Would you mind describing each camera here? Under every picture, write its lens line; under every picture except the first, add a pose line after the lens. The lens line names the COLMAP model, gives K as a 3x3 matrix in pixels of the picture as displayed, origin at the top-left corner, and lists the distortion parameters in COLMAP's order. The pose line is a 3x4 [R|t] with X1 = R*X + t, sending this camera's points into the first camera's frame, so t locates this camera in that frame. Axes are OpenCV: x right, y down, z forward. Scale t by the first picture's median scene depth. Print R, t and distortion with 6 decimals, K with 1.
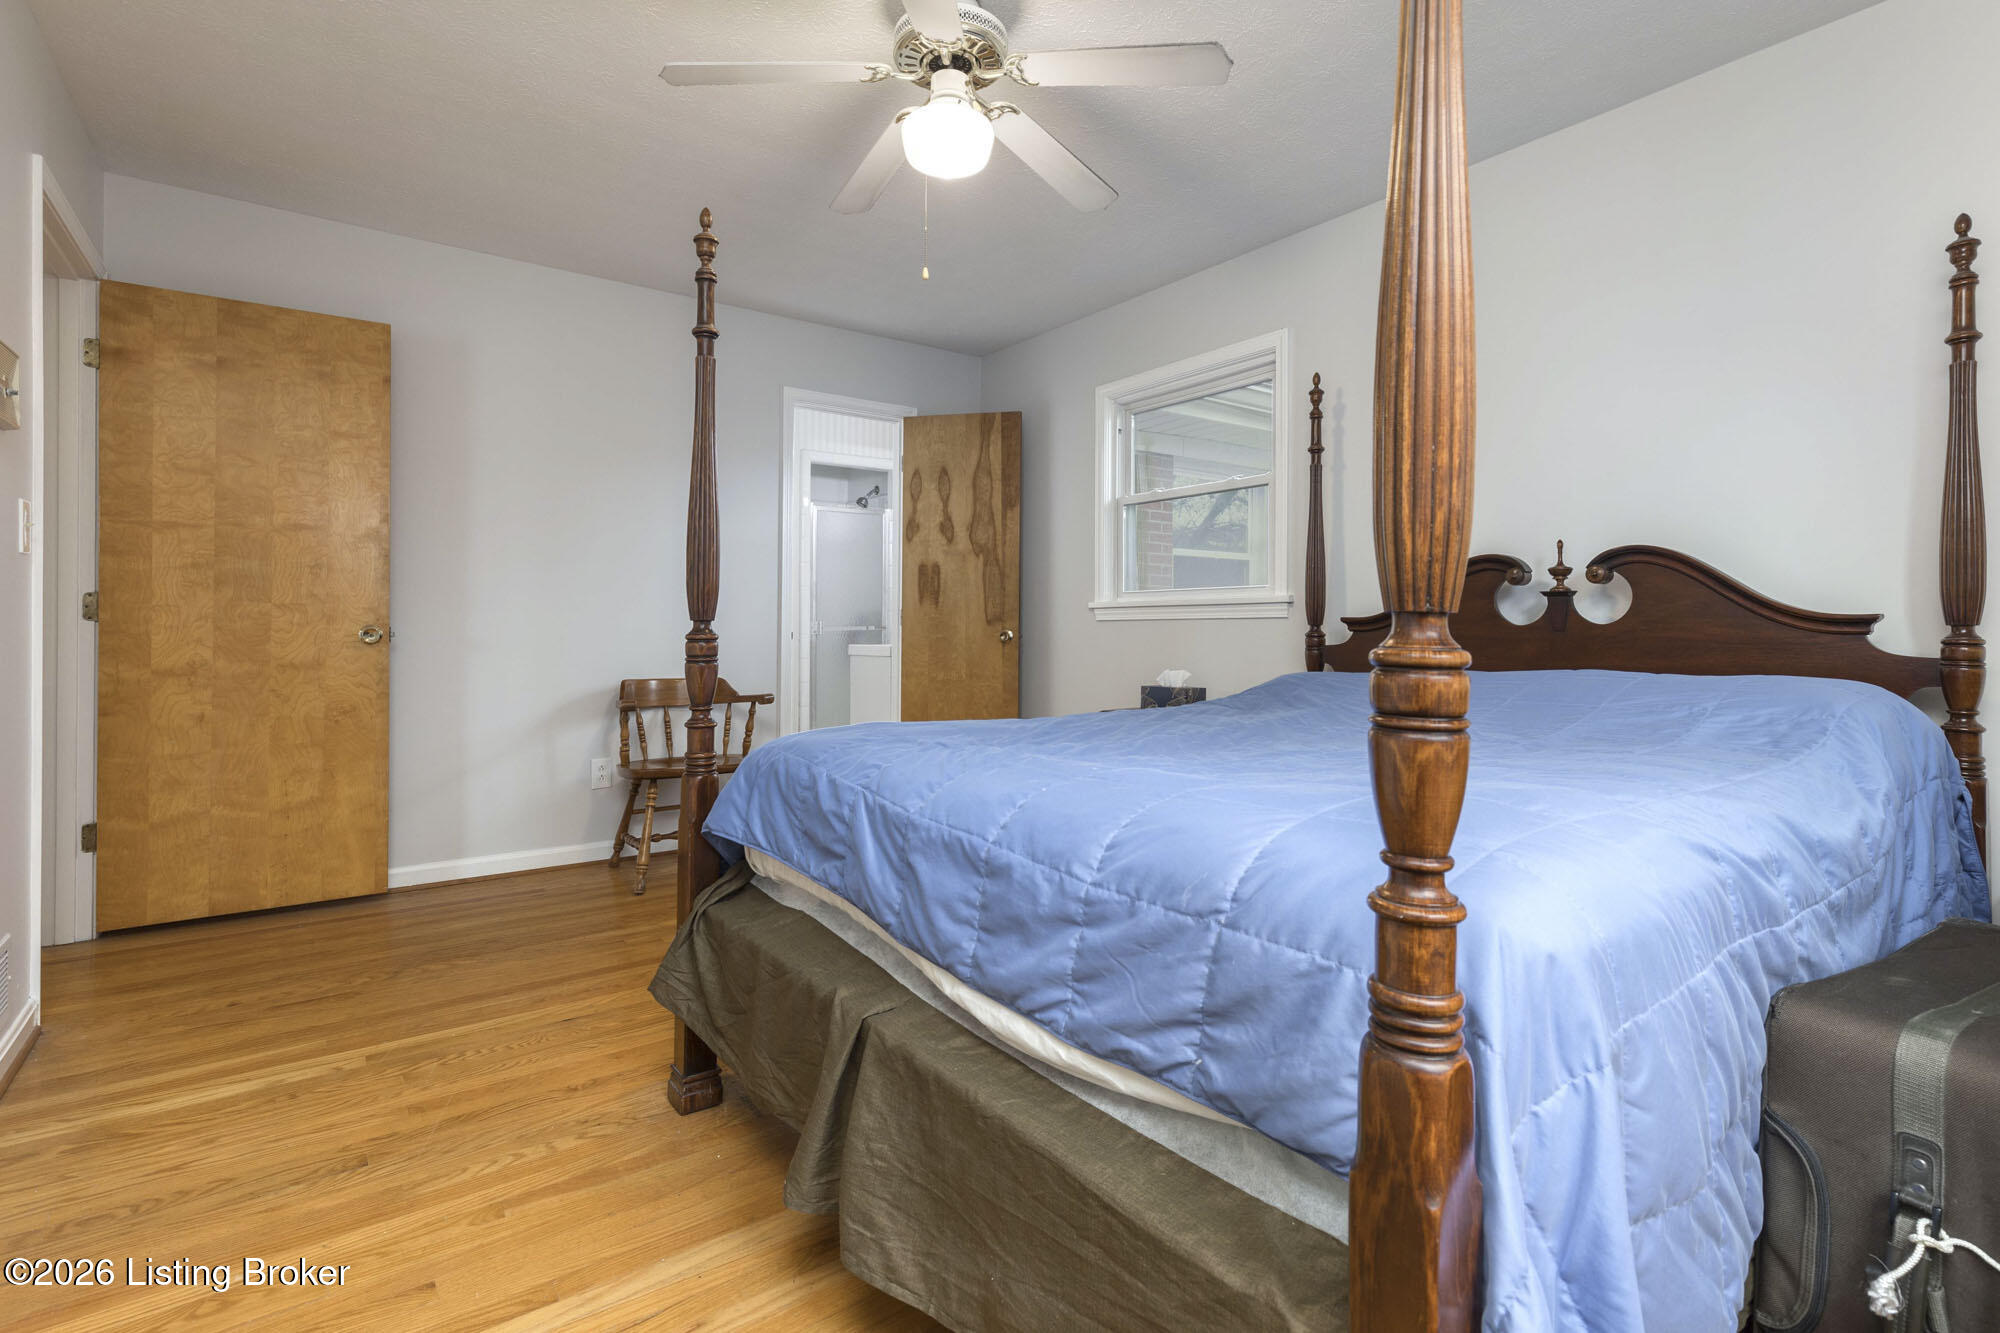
lens RADIAL K [[942.8, 0, 974.1], [0, 942.8, 629.9], [0, 0, 1]] dist [0.001763, -0.000360]
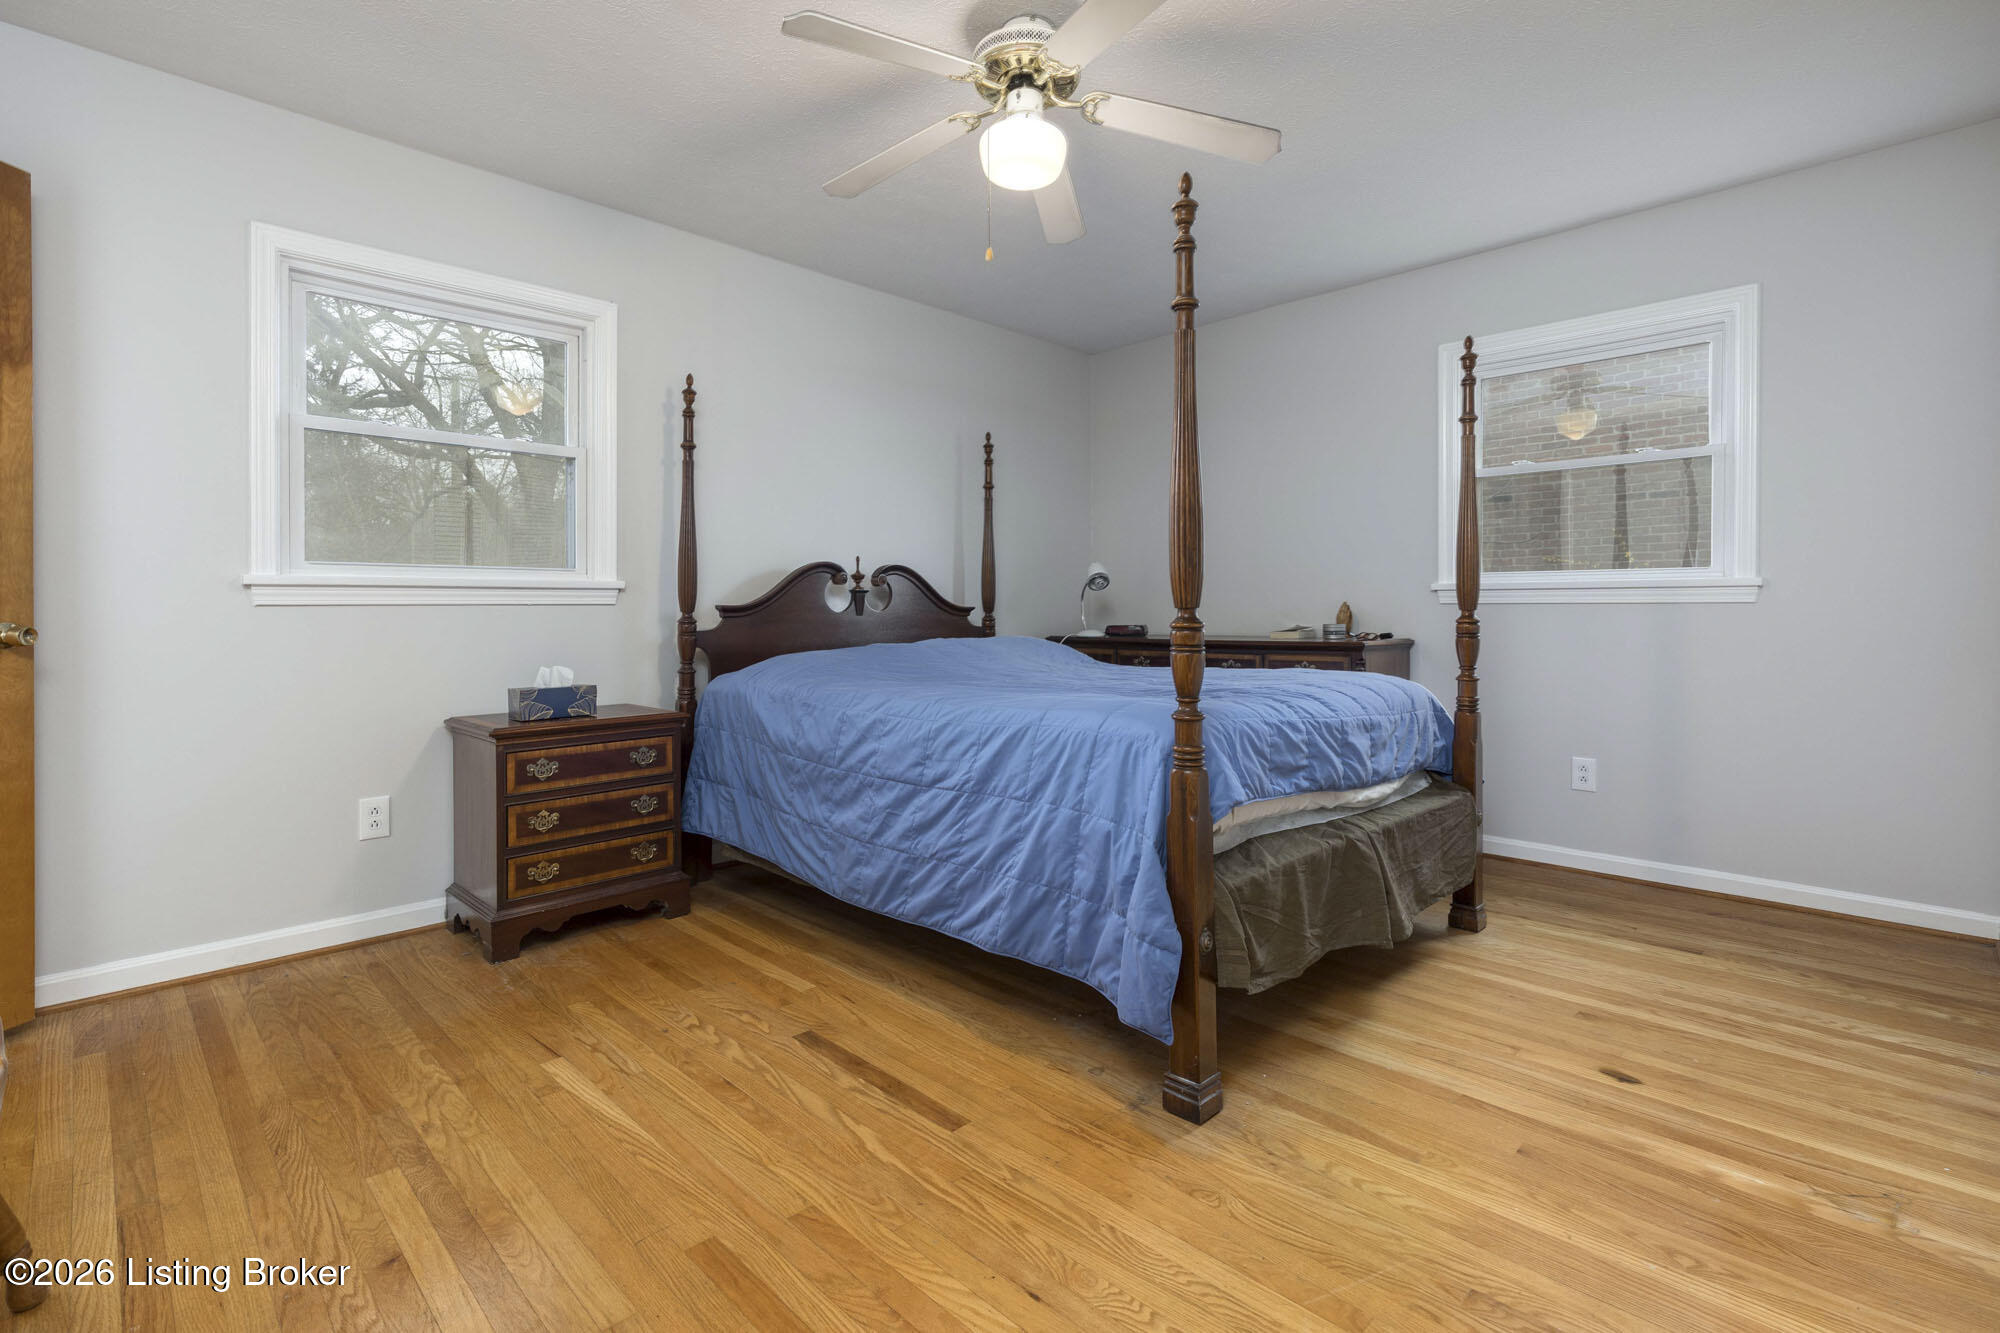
lens RADIAL K [[942.8, 0, 983.0], [0, 942.8, 611.7], [0, 0, 1]] dist [0.001763, -0.000360]
pose [[-0.150101, -0.000038, 0.988671, -0.948497], [0.003971, 0.999992, 0.000641, -0.006449], [-0.988663, 0.004022, -0.150100, 1.058358]]
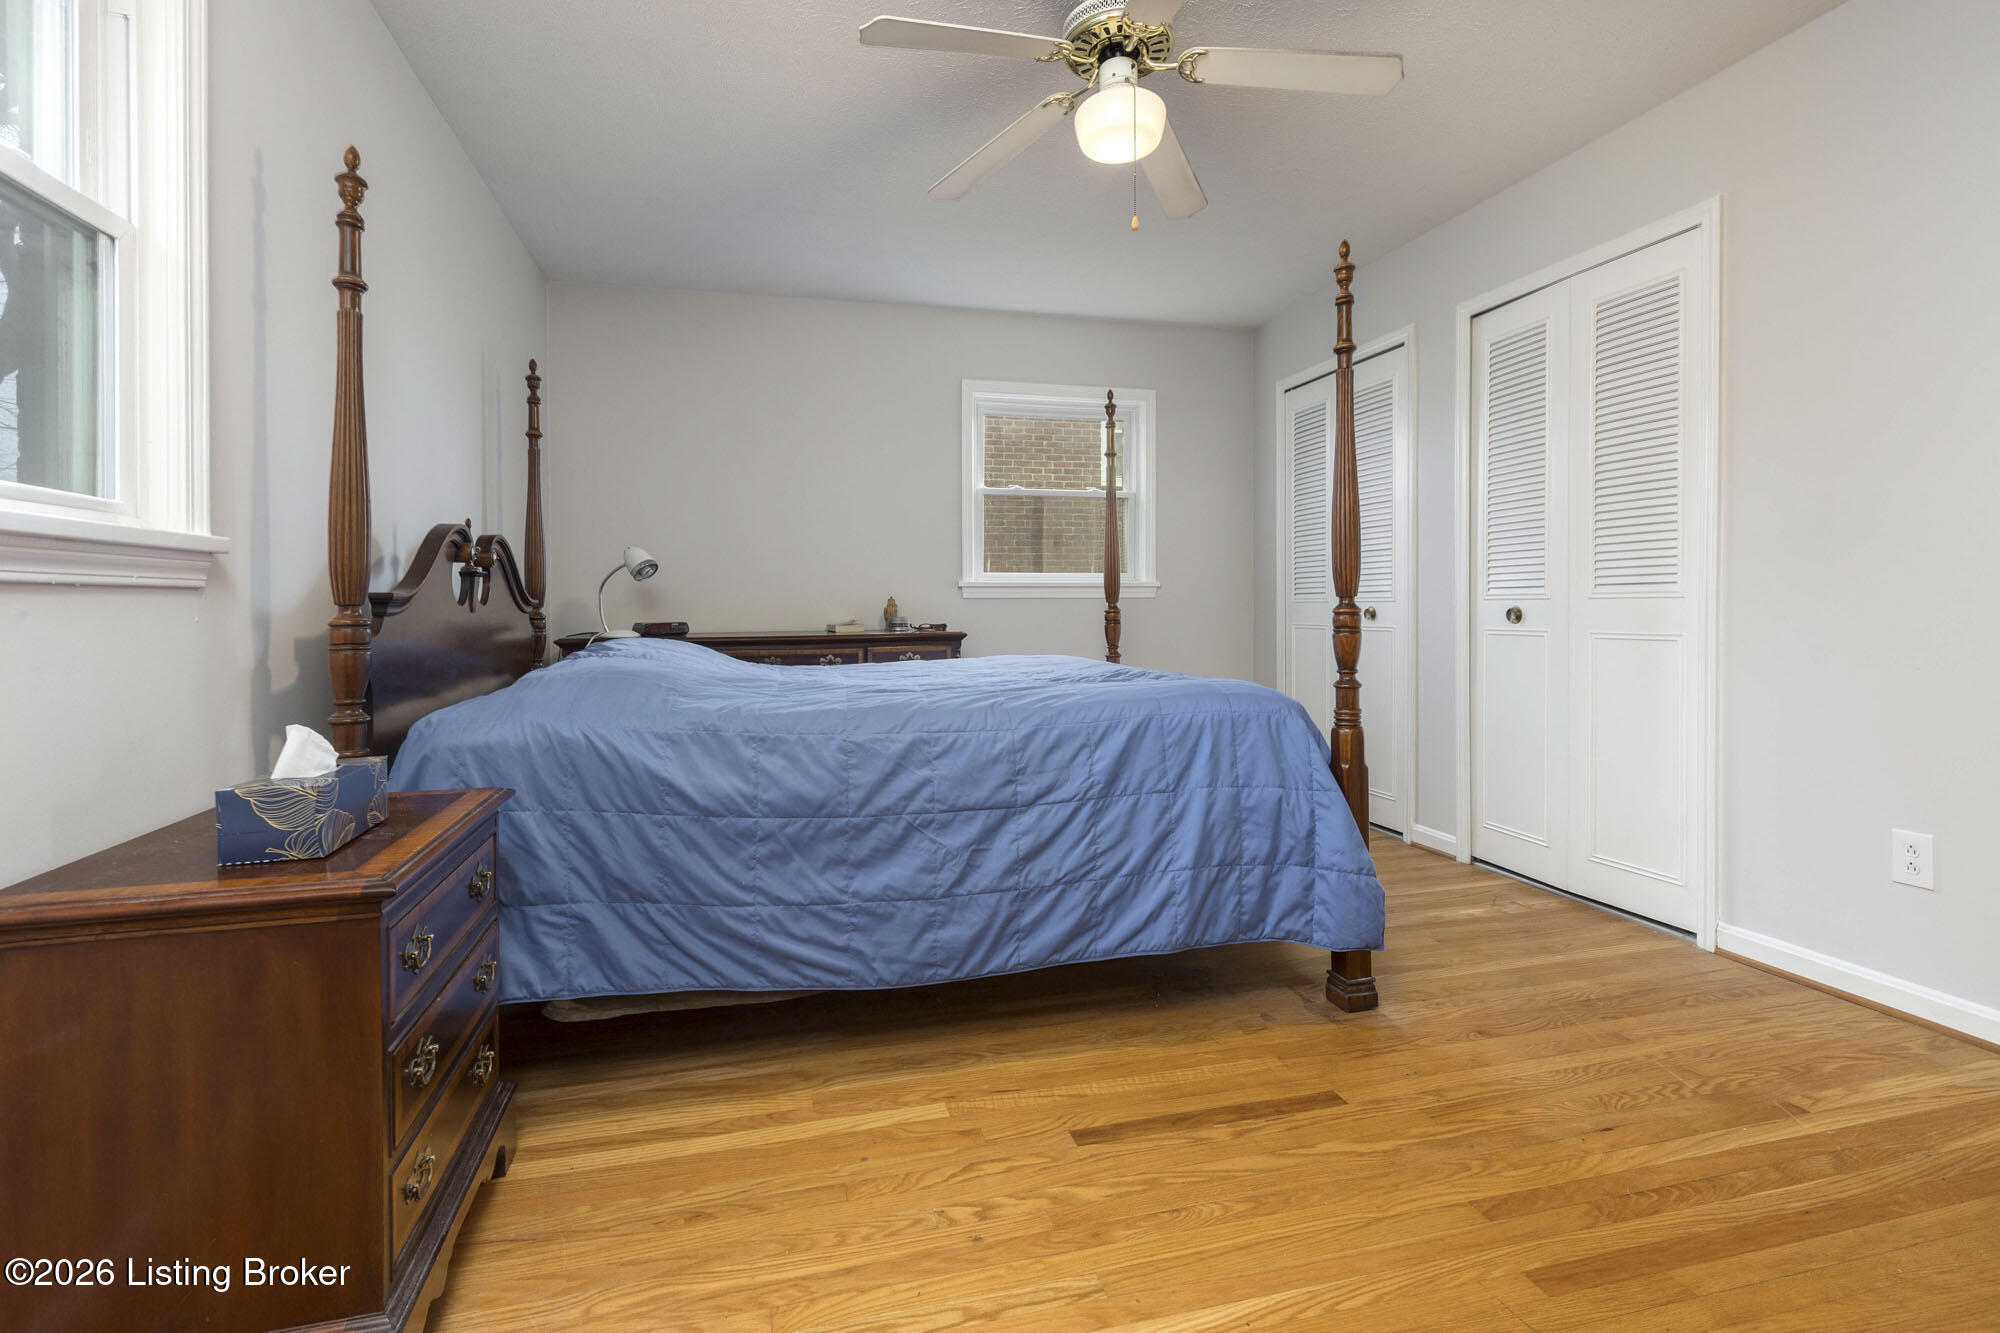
lens RADIAL K [[942.8, 0, 986.7], [0, 942.8, 614.9], [0, 0, 1]] dist [0.001763, -0.000360]
pose [[-0.934335, 0.004138, 0.356373, -0.227518], [0.007972, 0.999925, 0.009292, -0.001424], [-0.356308, 0.011523, -0.934298, 1.769312]]
